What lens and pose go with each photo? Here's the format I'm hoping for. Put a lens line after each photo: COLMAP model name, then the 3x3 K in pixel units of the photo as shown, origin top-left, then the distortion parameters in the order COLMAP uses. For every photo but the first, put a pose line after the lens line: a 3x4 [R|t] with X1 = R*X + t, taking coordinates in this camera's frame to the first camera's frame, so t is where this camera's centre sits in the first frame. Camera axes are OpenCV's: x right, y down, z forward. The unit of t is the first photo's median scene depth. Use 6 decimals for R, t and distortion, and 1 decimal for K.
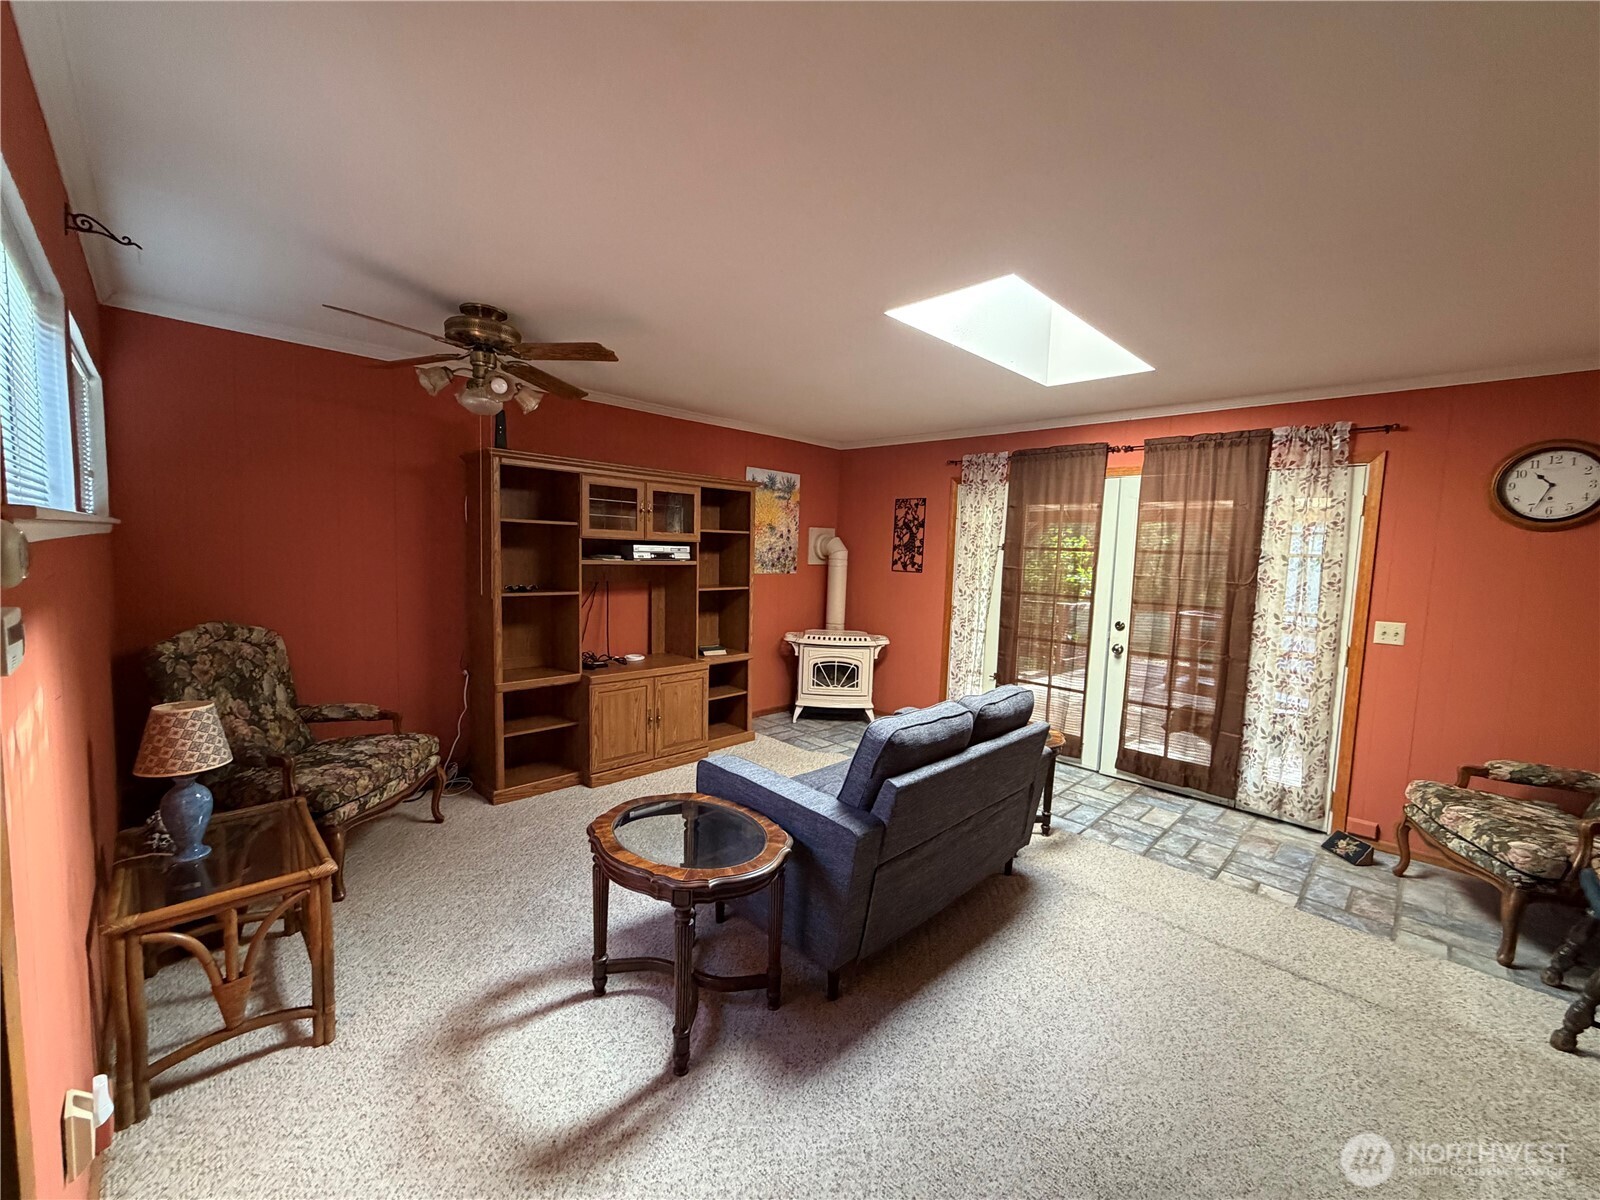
lens RADIAL K [[639.9, 0, 796.2], [0, 639.9, 602.3], [0, 0, 1]] dist [0.001566, -0.000657]
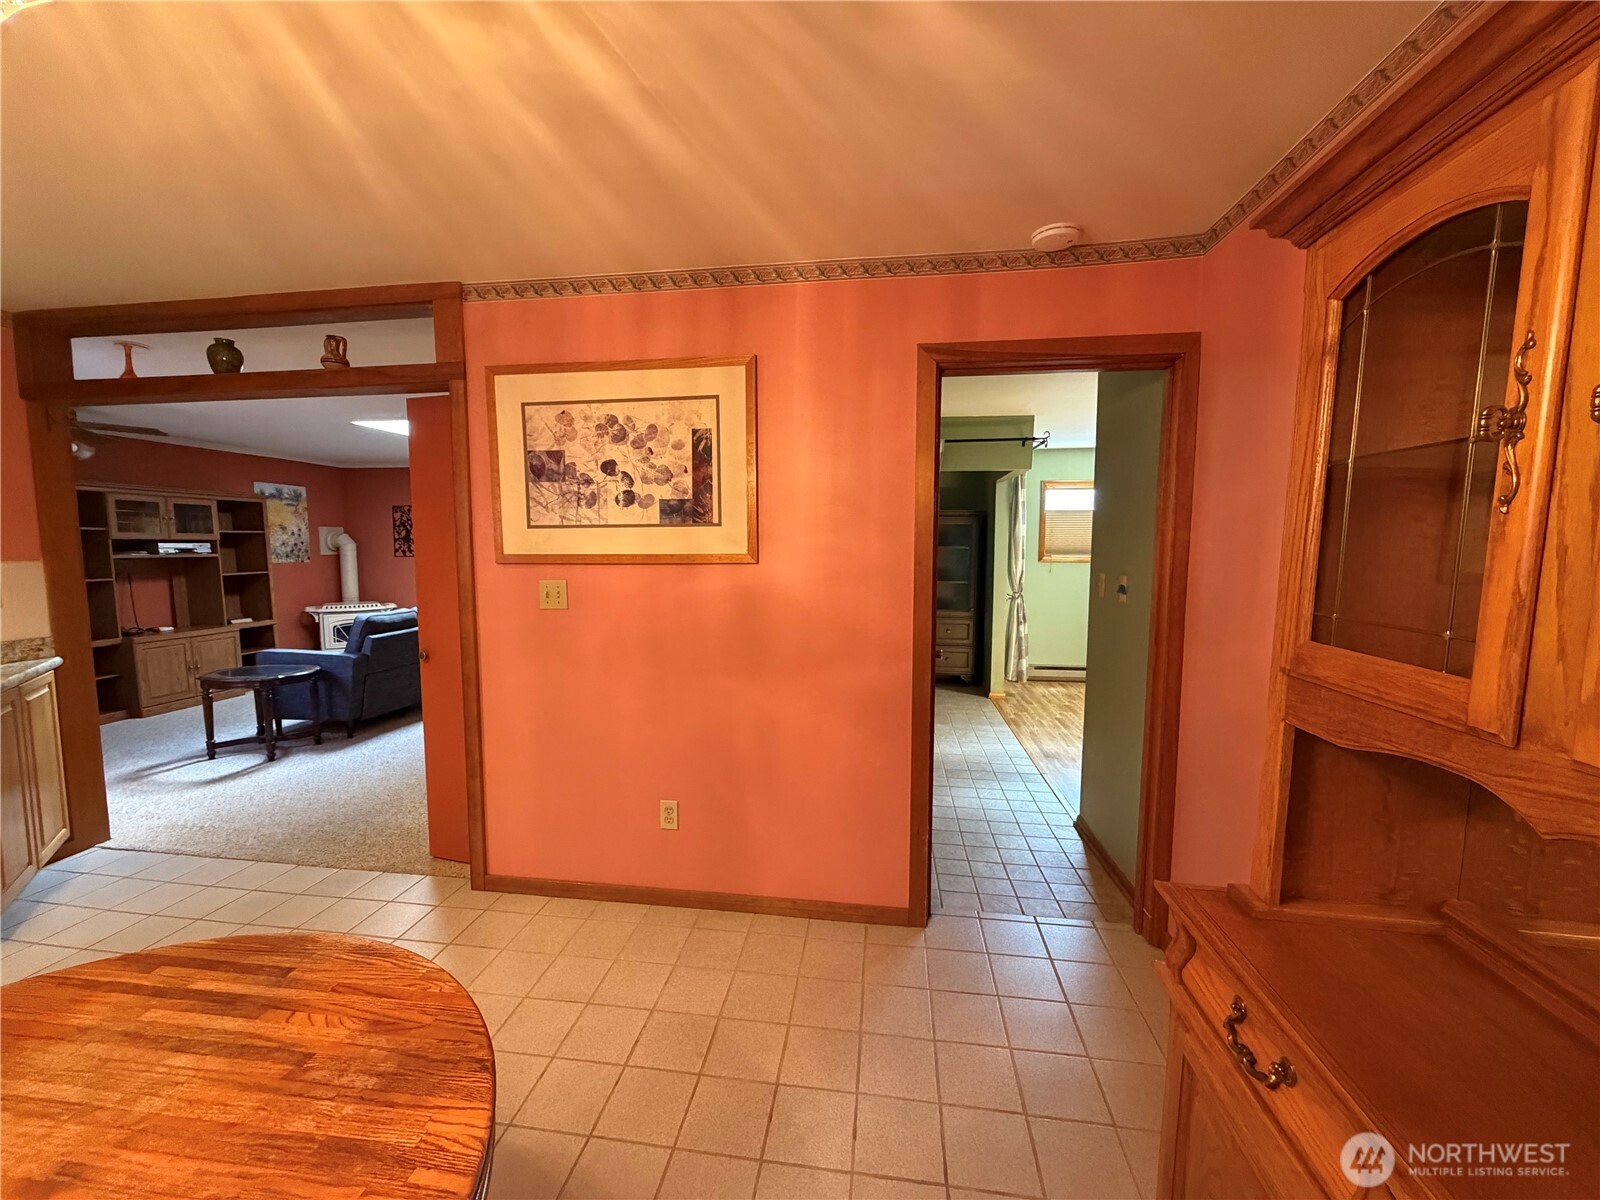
lens RADIAL K [[639.9, 0, 797.0], [0, 639.9, 601.1], [0, 0, 1]] dist [0.001566, -0.000657]
pose [[0.794695, -0.086883, 0.600758, -0.002905], [0.080017, 0.996061, 0.038205, 0.082807], [-0.601711, 0.017709, 0.798517, -0.835065]]
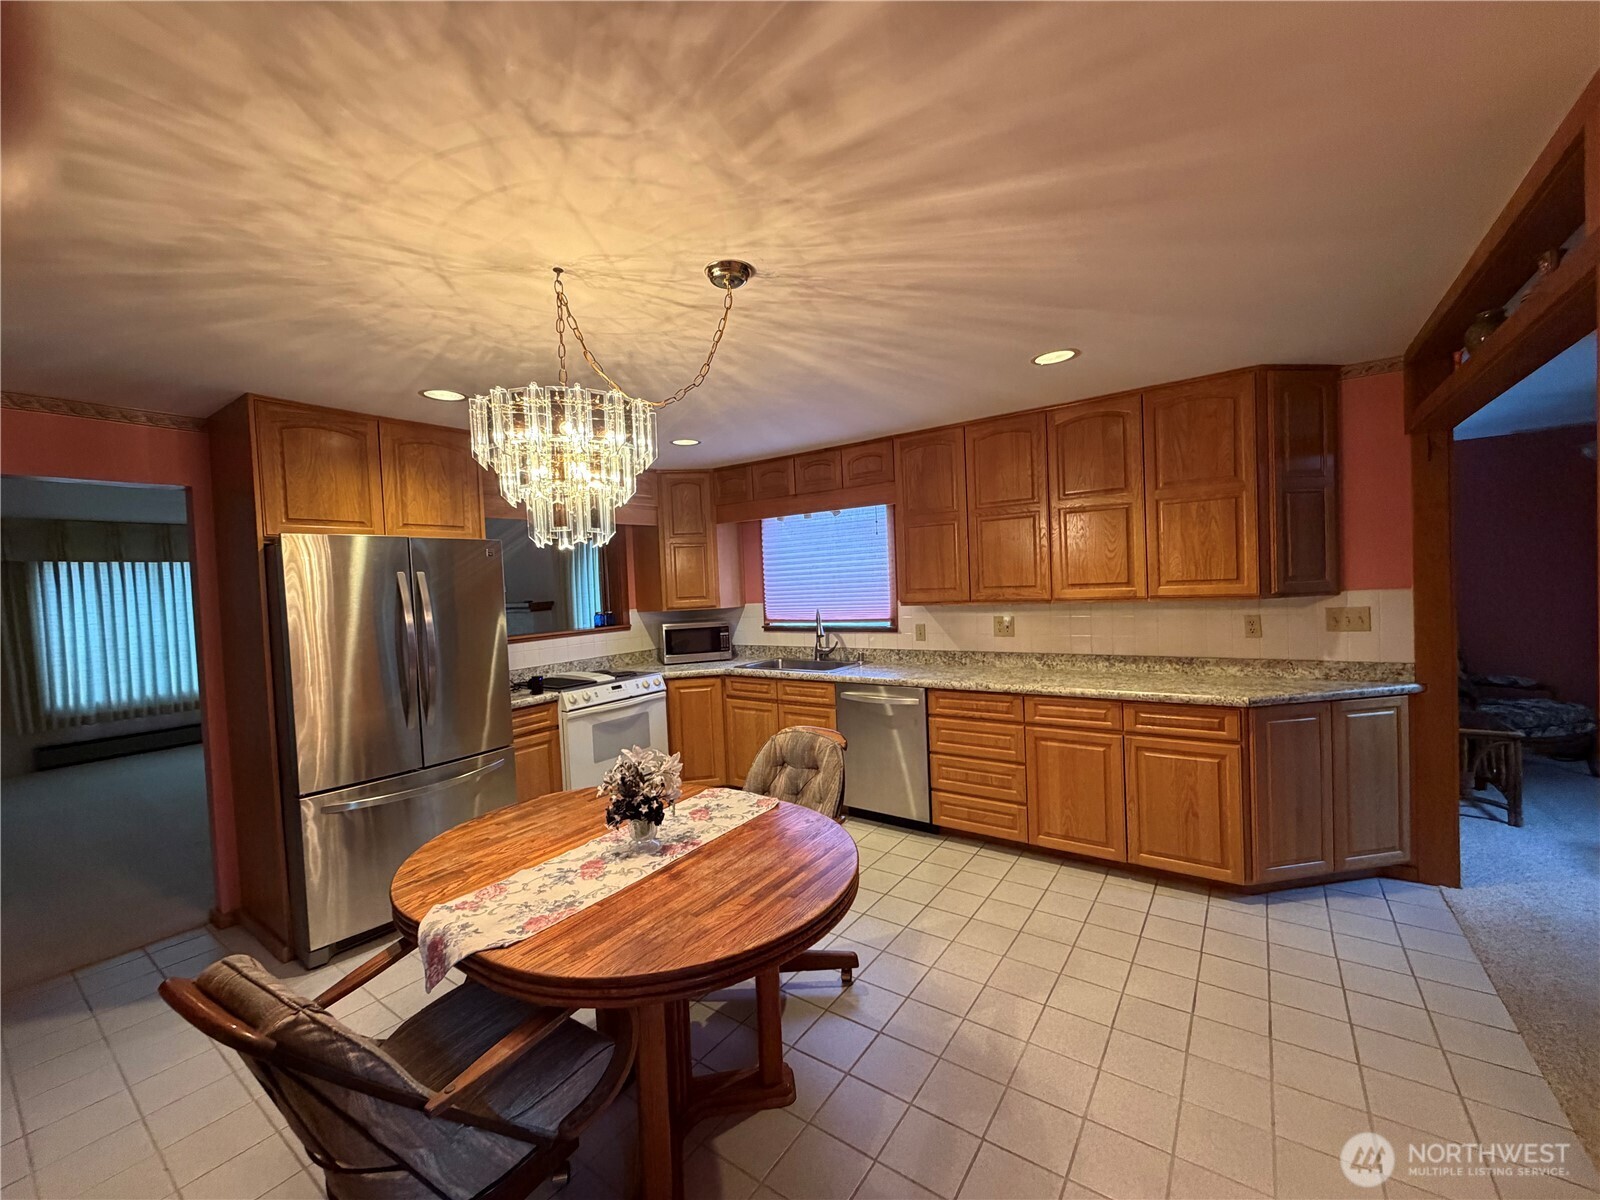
lens RADIAL K [[639.9, 0, 798.9], [0, 639.9, 600.7], [0, 0, 1]] dist [0.001566, -0.000657]
pose [[0.174651, -0.016459, -0.984493, 0.323206], [-0.035940, 0.999087, -0.023079, 0.056884], [0.983974, 0.039413, 0.173900, -0.603670]]
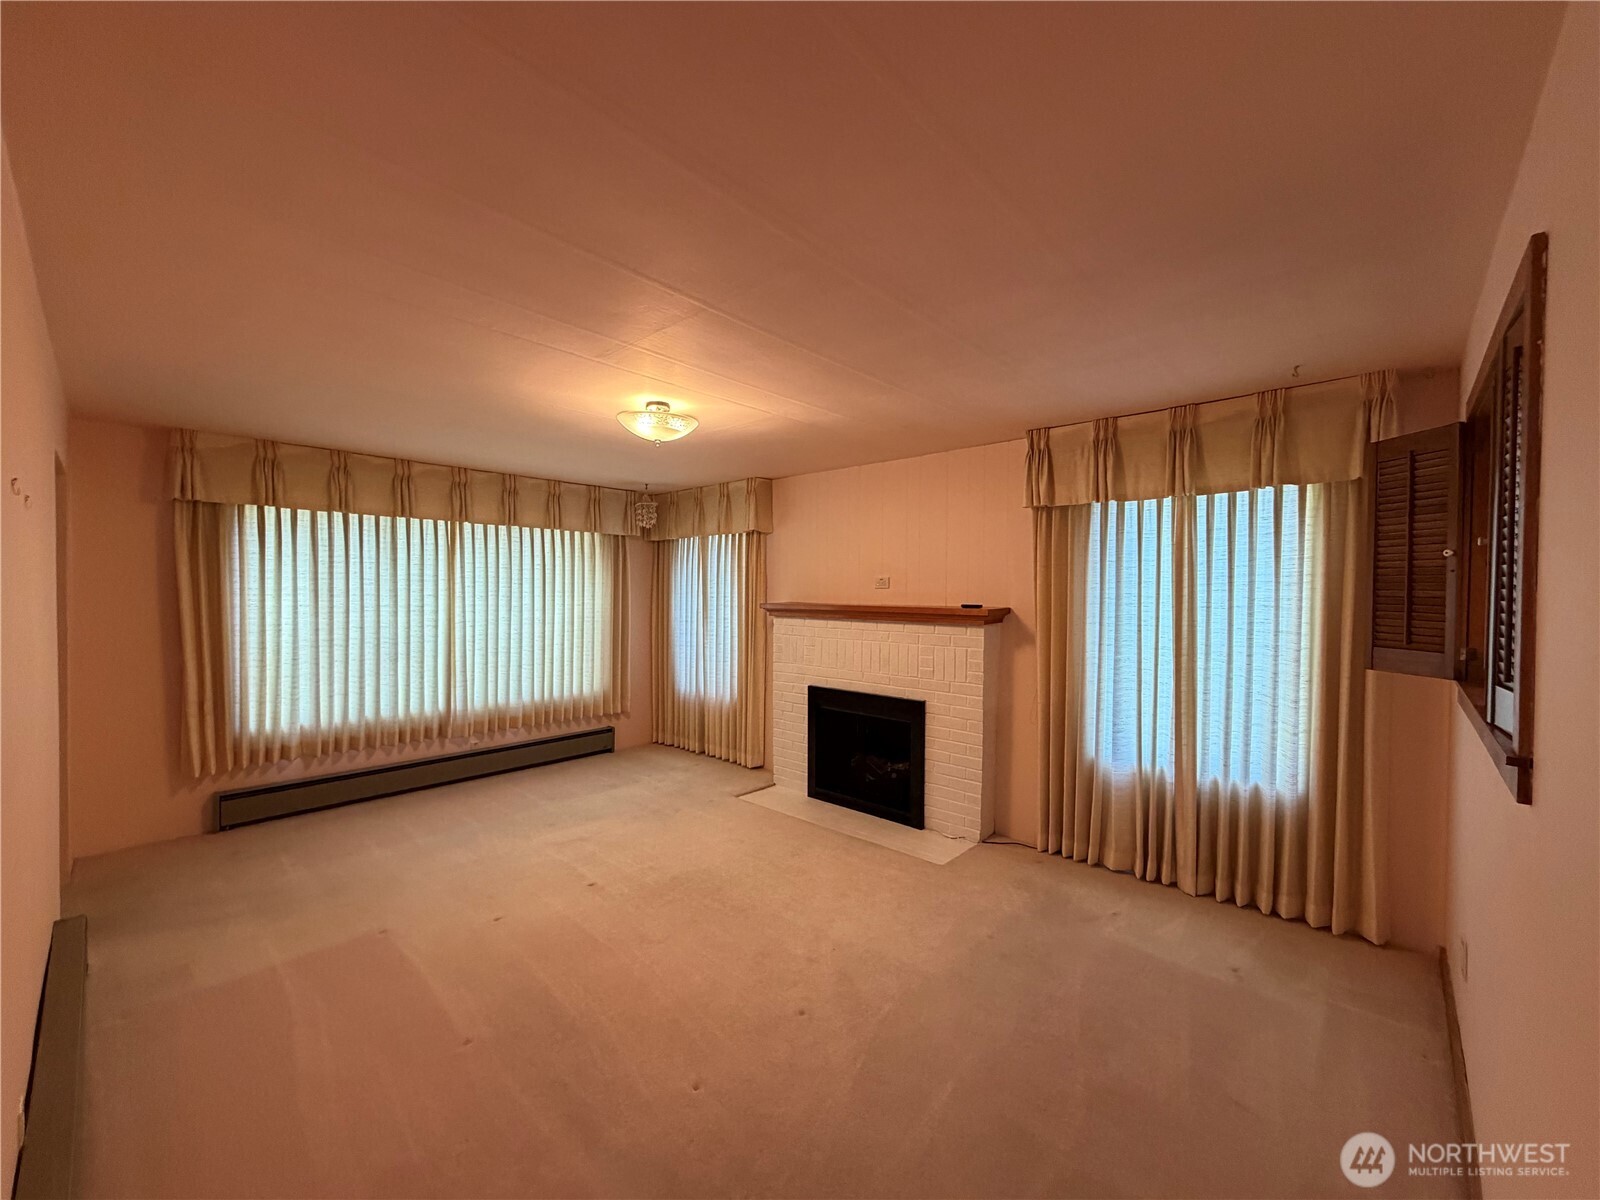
lens RADIAL K [[639.9, 0, 795.8], [0, 639.9, 603.6], [0, 0, 1]] dist [0.001566, -0.000657]
pose [[0.049567, -0.018616, -0.998597, -0.409646], [-0.091884, 0.995501, -0.023119, 0.086190], [0.994535, 0.092901, 0.047633, -1.249124]]
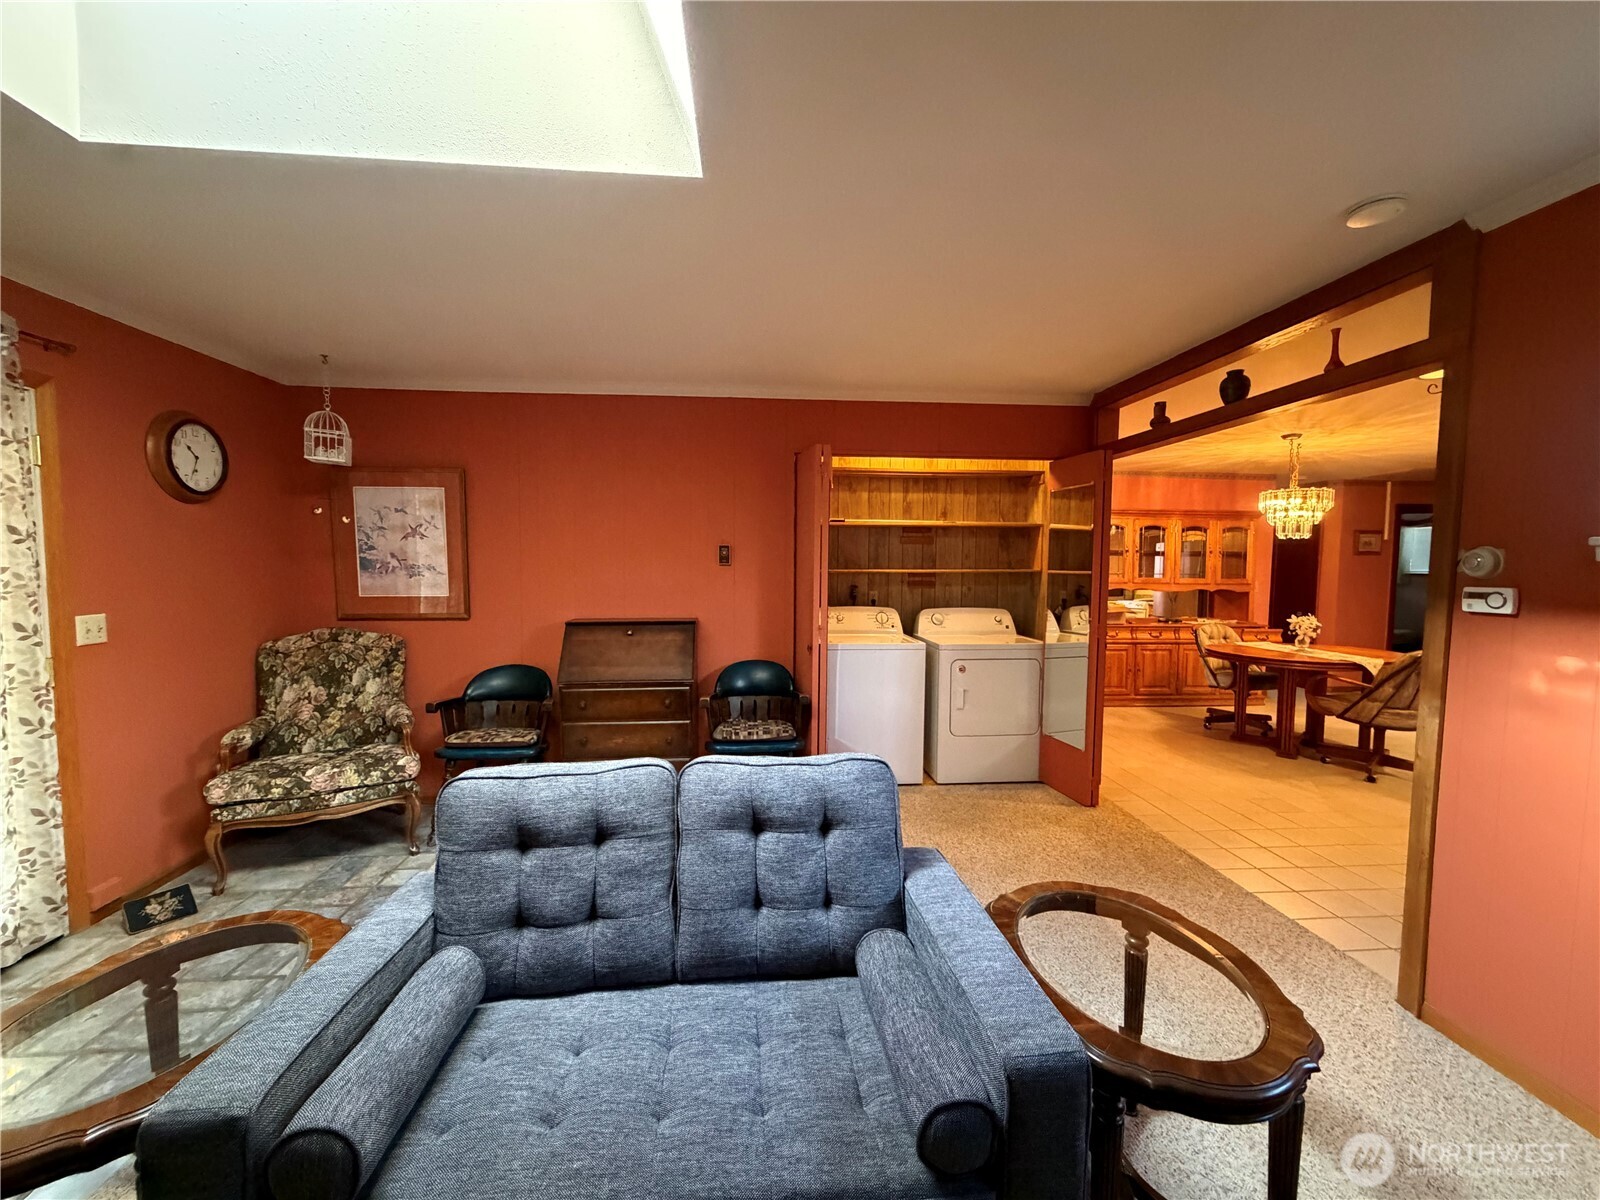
lens RADIAL K [[639.9, 0, 799.8], [0, 639.9, 605.6], [0, 0, 1]] dist [0.001566, -0.000657]
pose [[-0.770939, -0.085533, 0.631140, -0.136067], [0.020228, 0.987154, 0.158489, -0.060345], [-0.636588, 0.134952, -0.759305, 0.771332]]
